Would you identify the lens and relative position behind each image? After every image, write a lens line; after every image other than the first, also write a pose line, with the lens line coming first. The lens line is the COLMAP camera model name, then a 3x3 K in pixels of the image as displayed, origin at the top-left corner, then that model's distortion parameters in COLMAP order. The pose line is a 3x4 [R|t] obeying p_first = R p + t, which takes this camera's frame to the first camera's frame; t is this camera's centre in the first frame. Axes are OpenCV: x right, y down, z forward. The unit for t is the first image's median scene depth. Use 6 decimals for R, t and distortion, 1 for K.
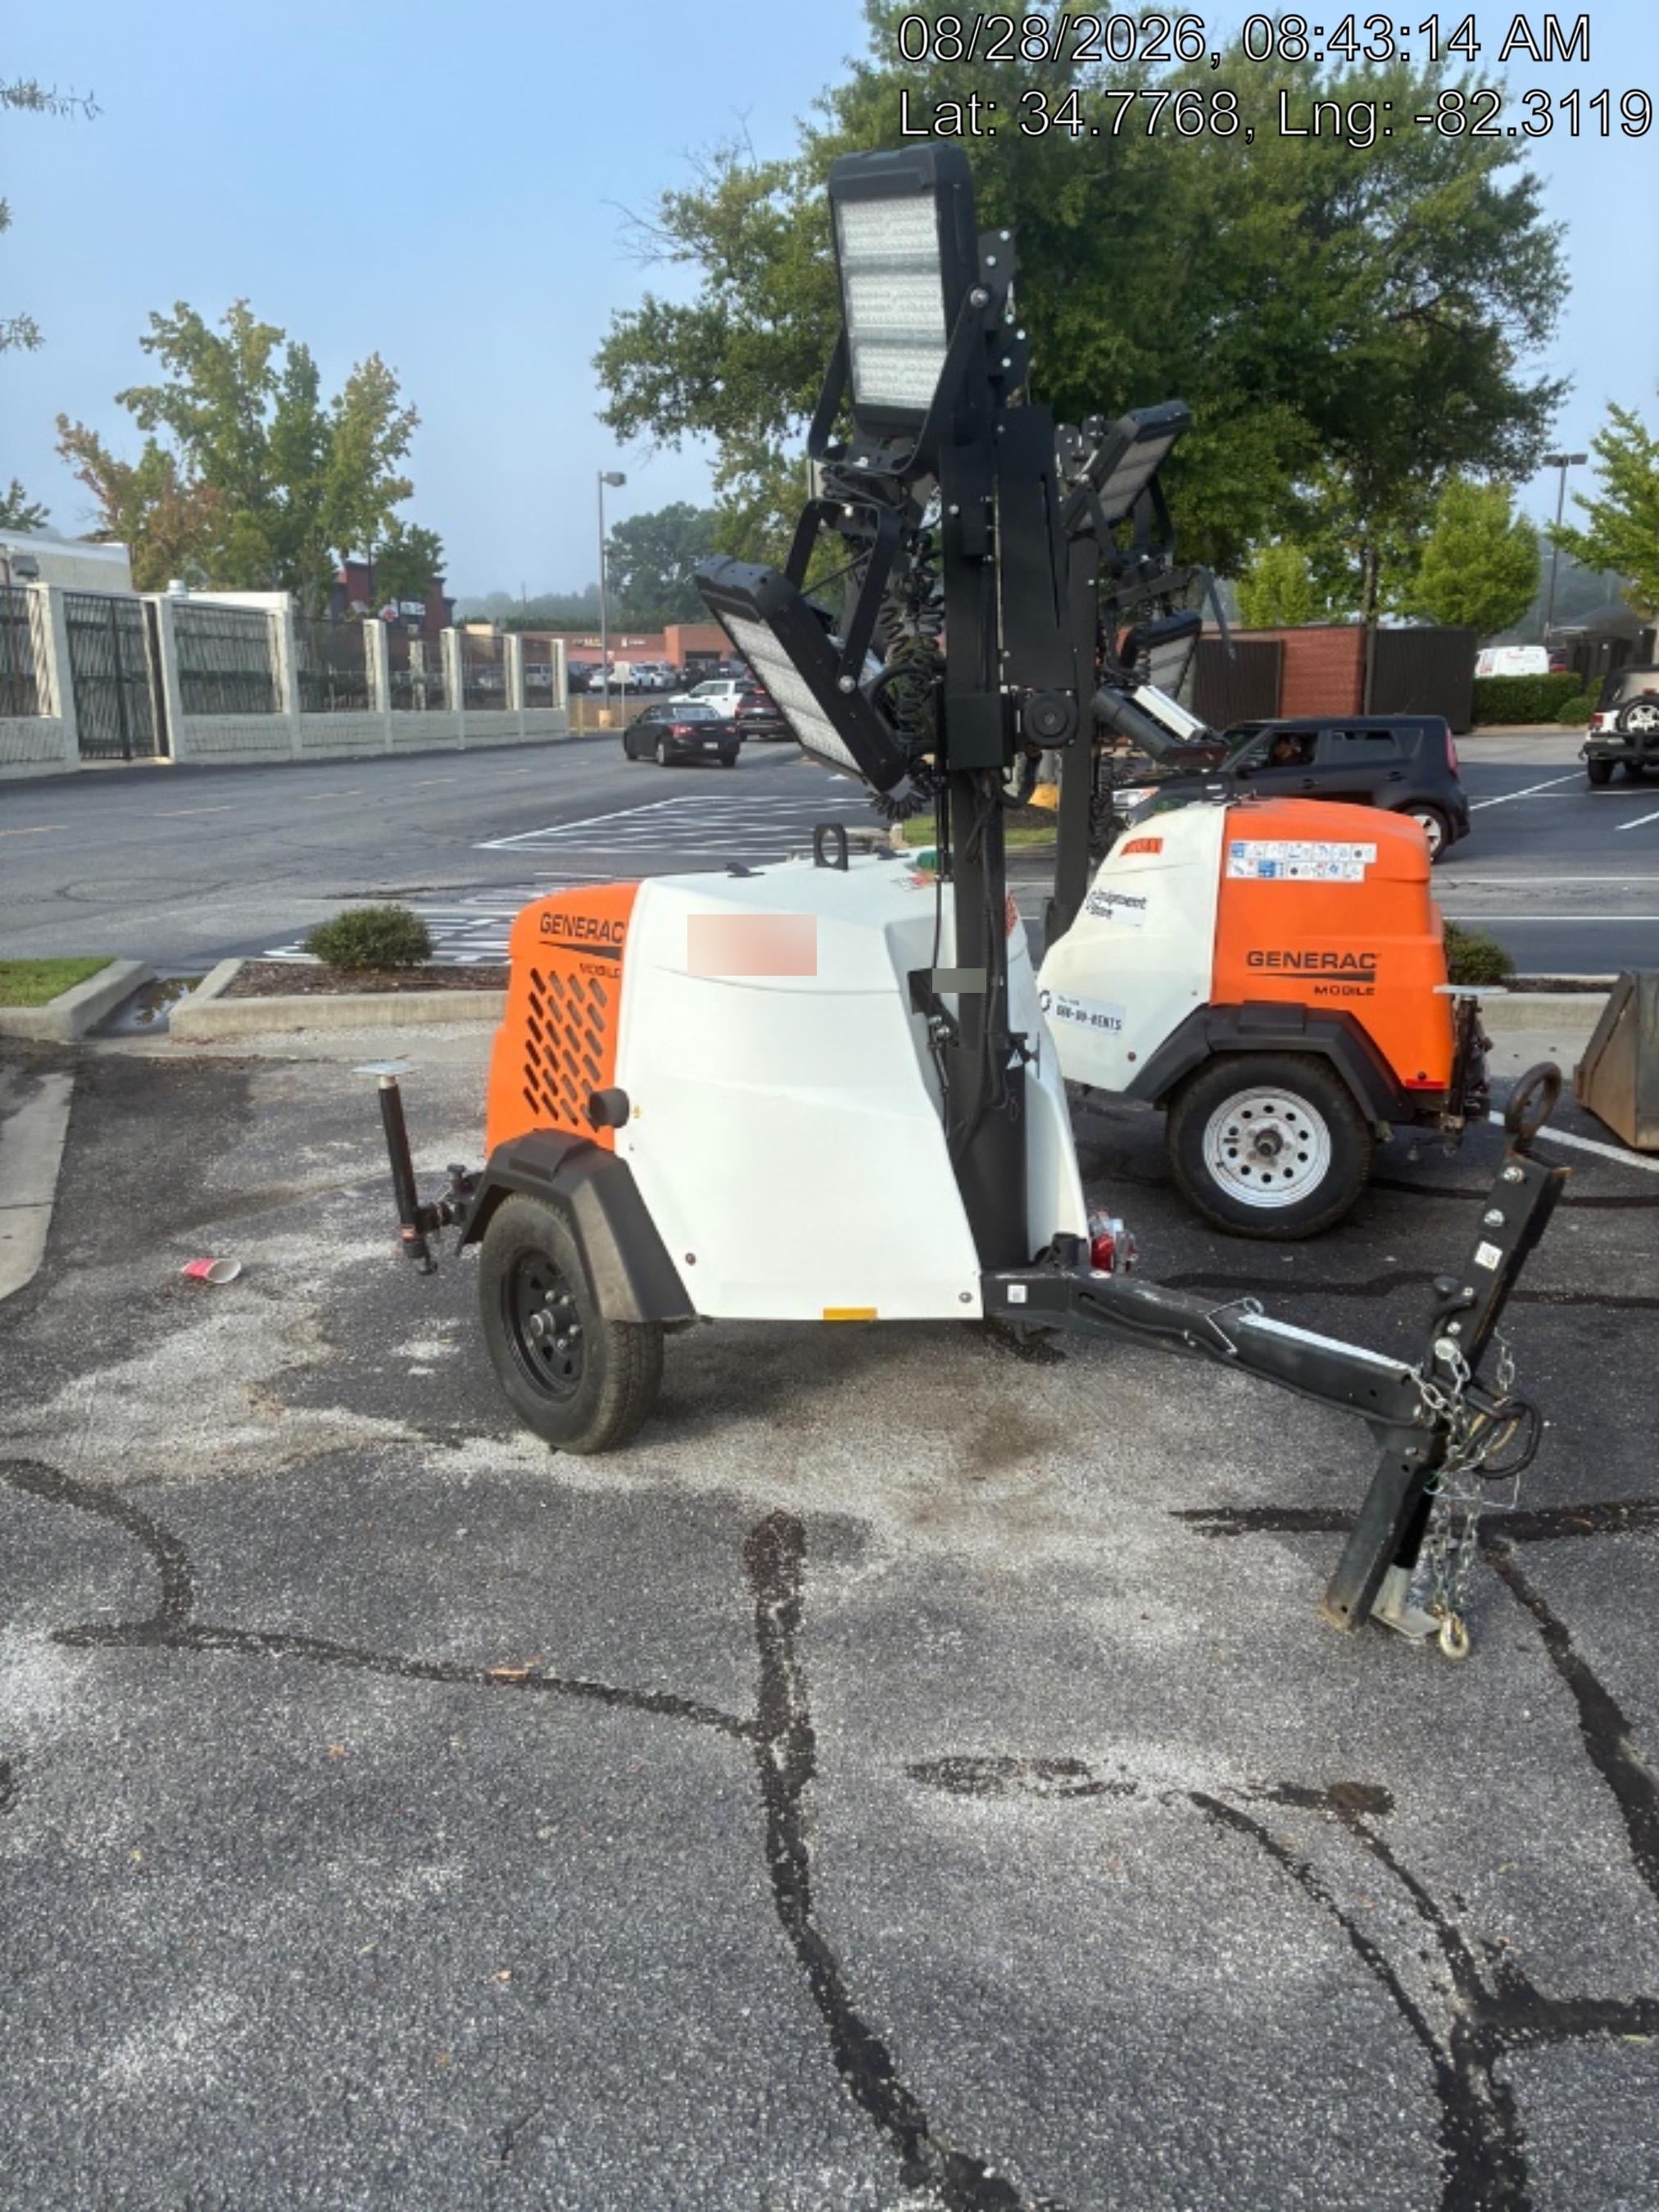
lens RADIAL K [[1682.2, 0, 849.3], [0, 1682.2, 1102.4], [0, 0, 1]] dist [0.056297, -0.076240]
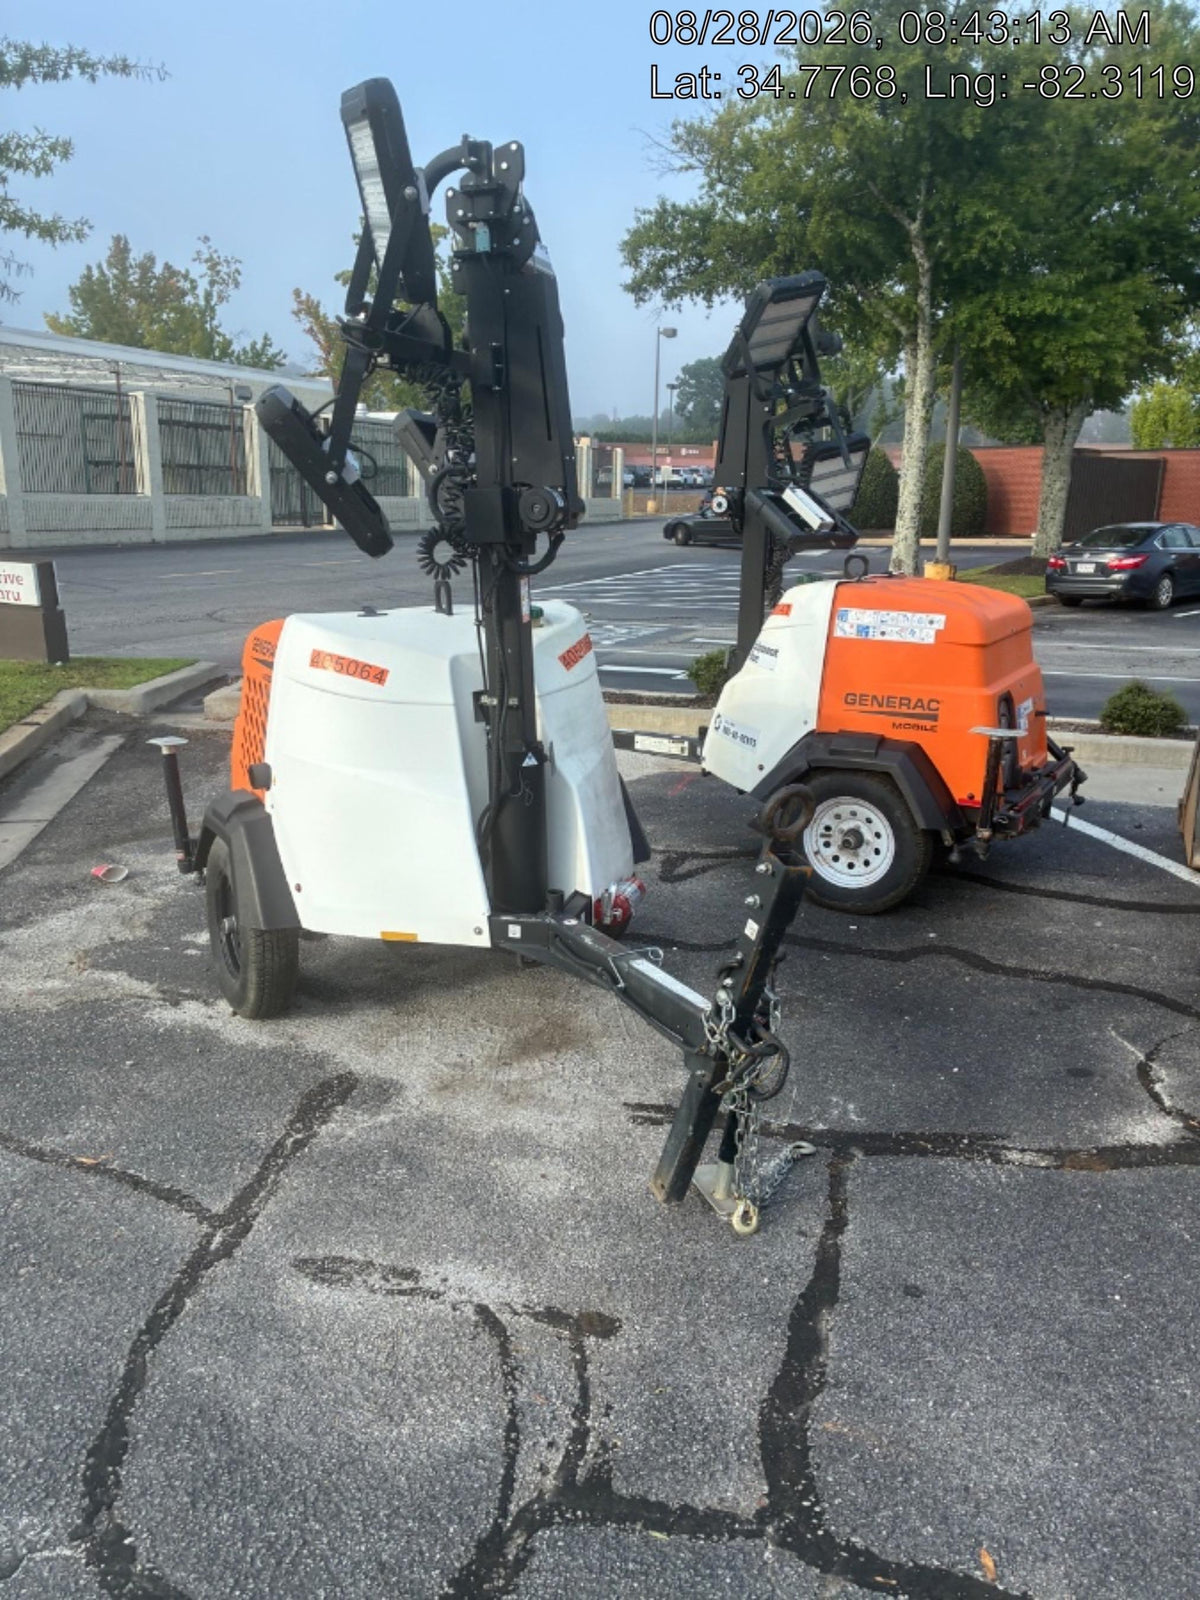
lens RADIAL K [[1216.8, 0, 621.2], [0, 1216.8, 814.3], [0, 0, 1]] dist [0.056297, -0.076240]
pose [[0.982253, 0.069759, -0.174107, 0.240091], [-0.065991, 0.997445, 0.027346, -0.009668], [0.175570, -0.015371, 0.984347, 0.031710]]
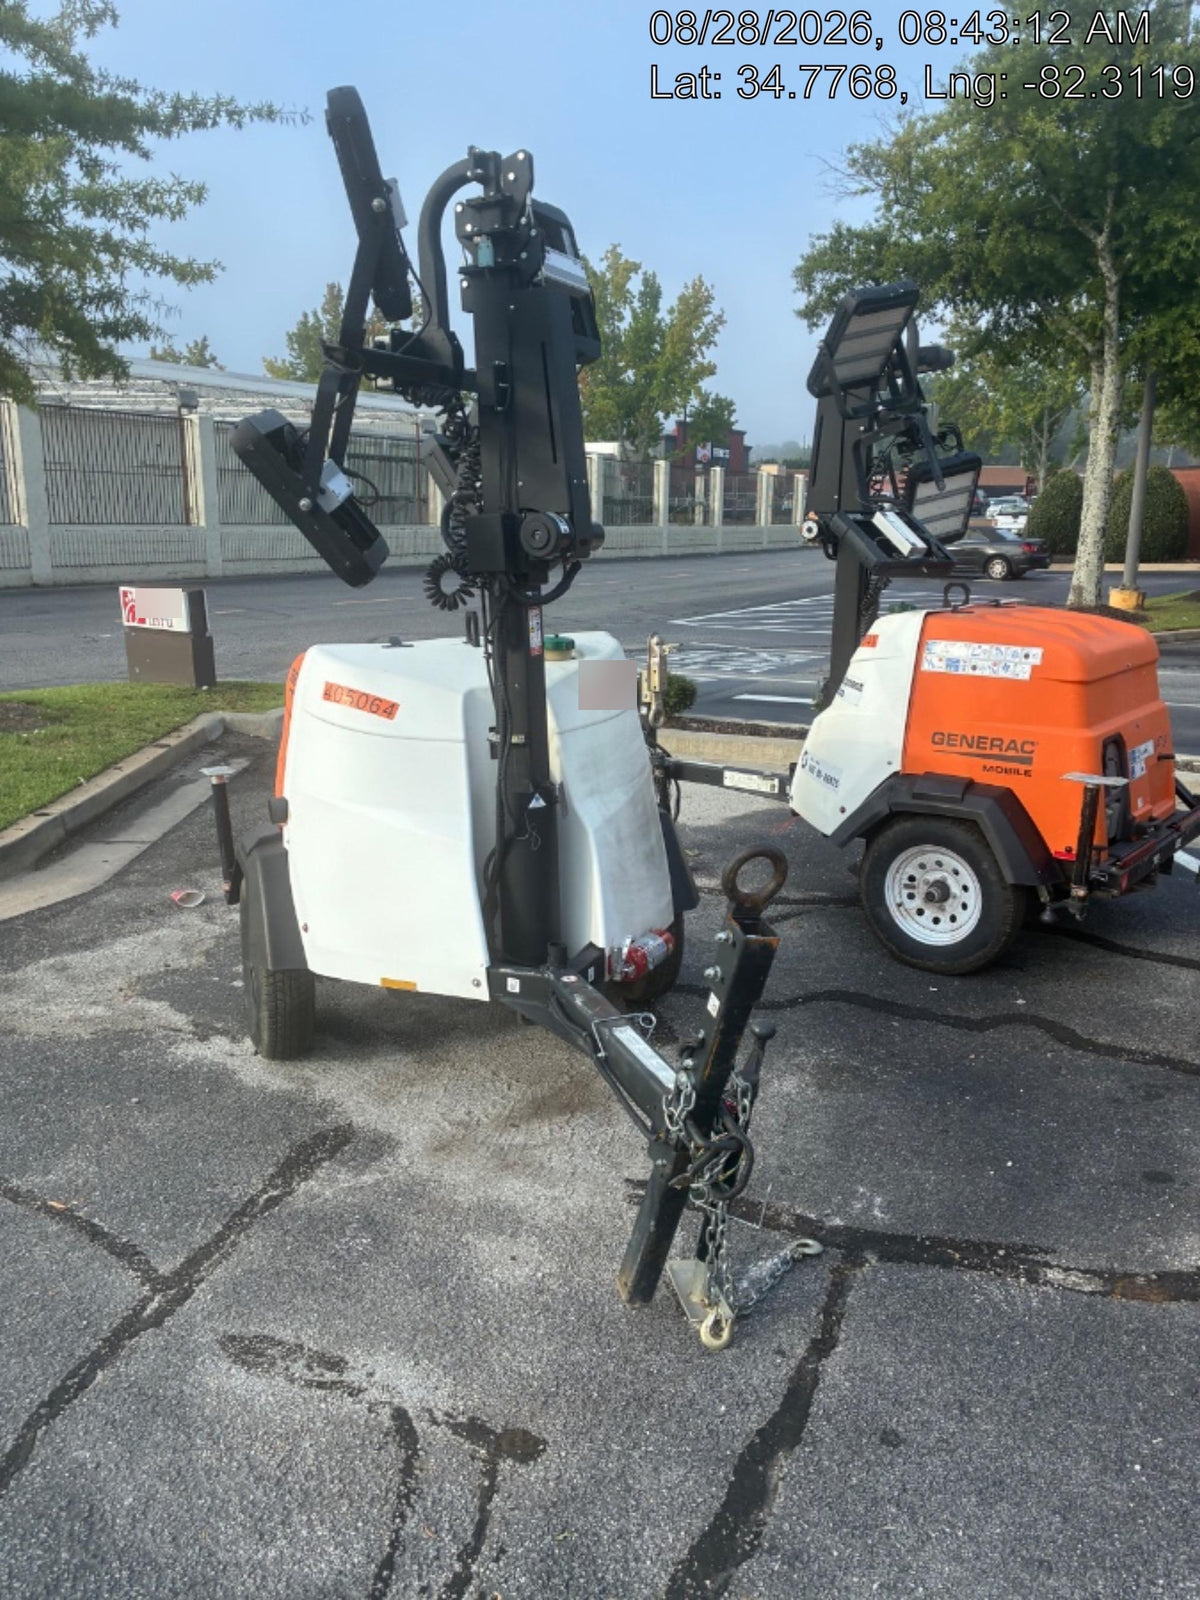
lens RADIAL K [[1216.8, 0, 629.8], [0, 1216.8, 801.2], [0, 0, 1]] dist [0.056297, -0.076240]
pose [[0.944845, 0.087958, -0.315485, 0.316473], [-0.090127, 0.995900, 0.007738, -0.027522], [0.314872, 0.021123, 0.948899, 0.104159]]
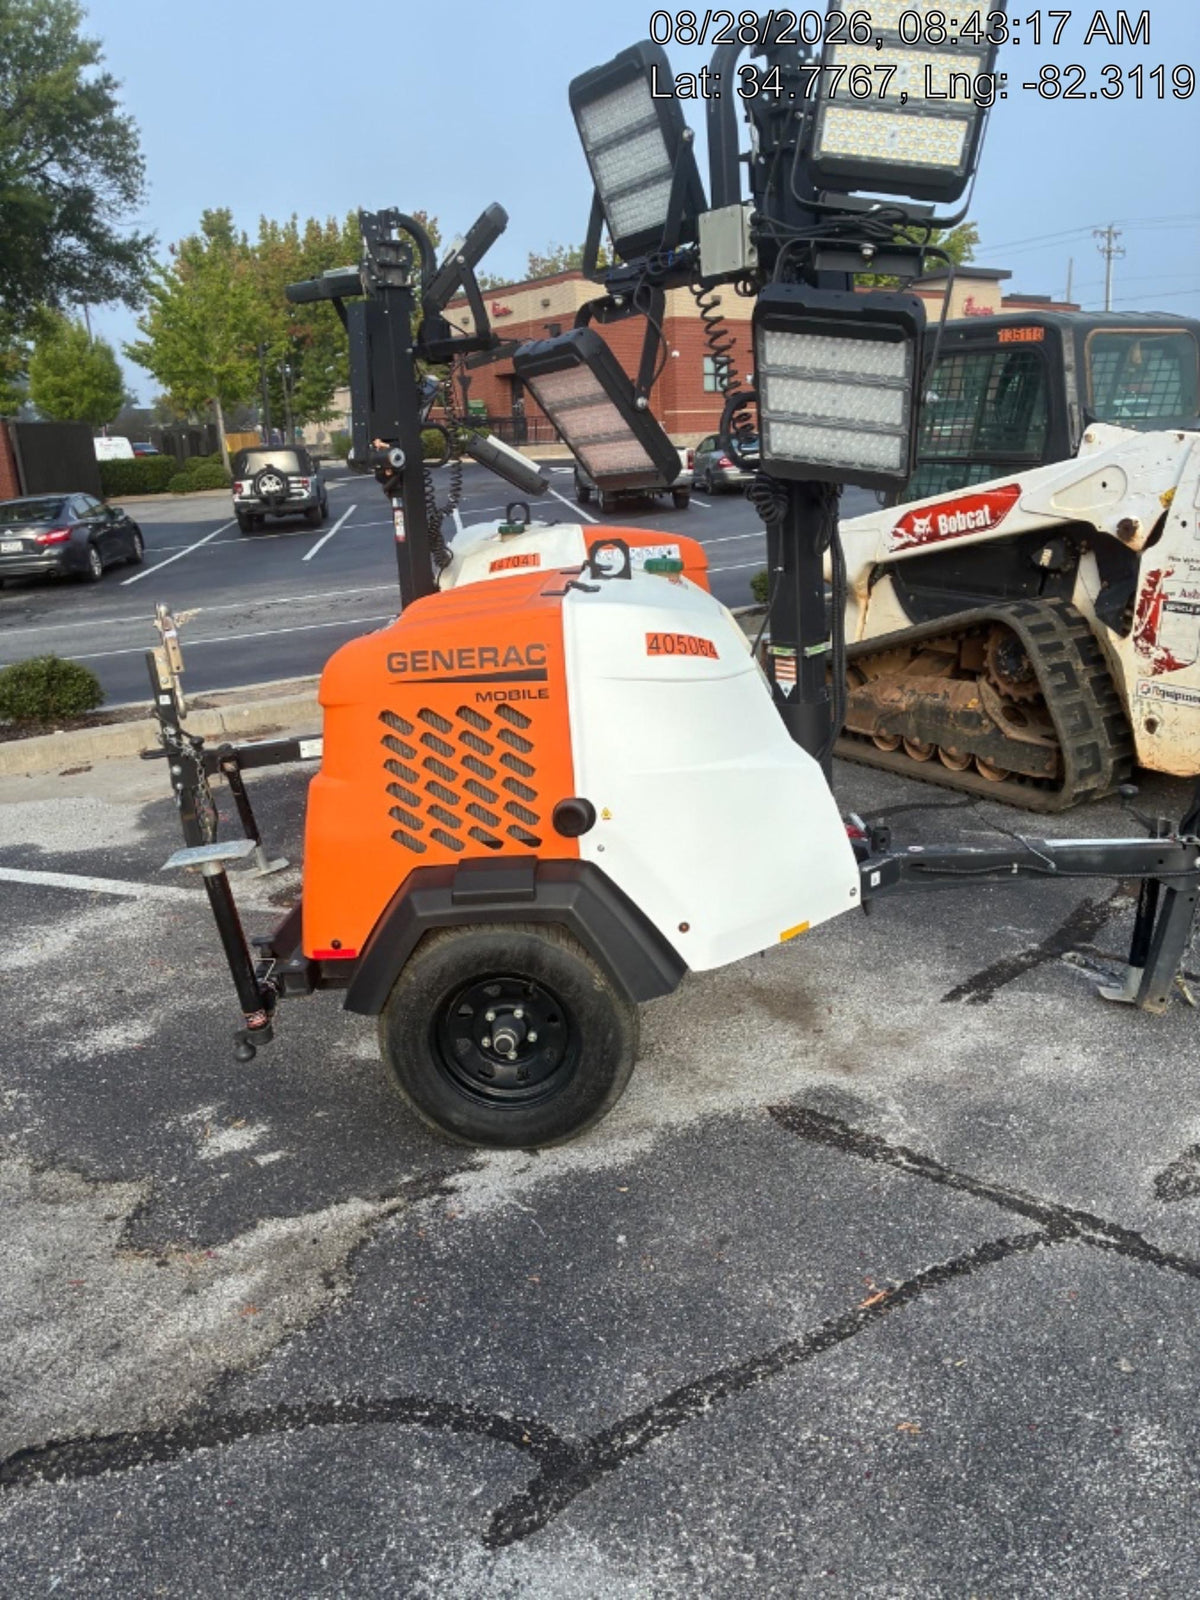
lens RADIAL K [[1216.8, 0, 646.1], [0, 1216.8, 808.3], [0, 0, 1]] dist [0.056297, -0.076240]
pose [[0.689221, -0.220290, 0.690251, -0.463338], [0.200553, 0.973441, 0.110416, -0.056449], [-0.696242, 0.062331, 0.715096, 0.299519]]
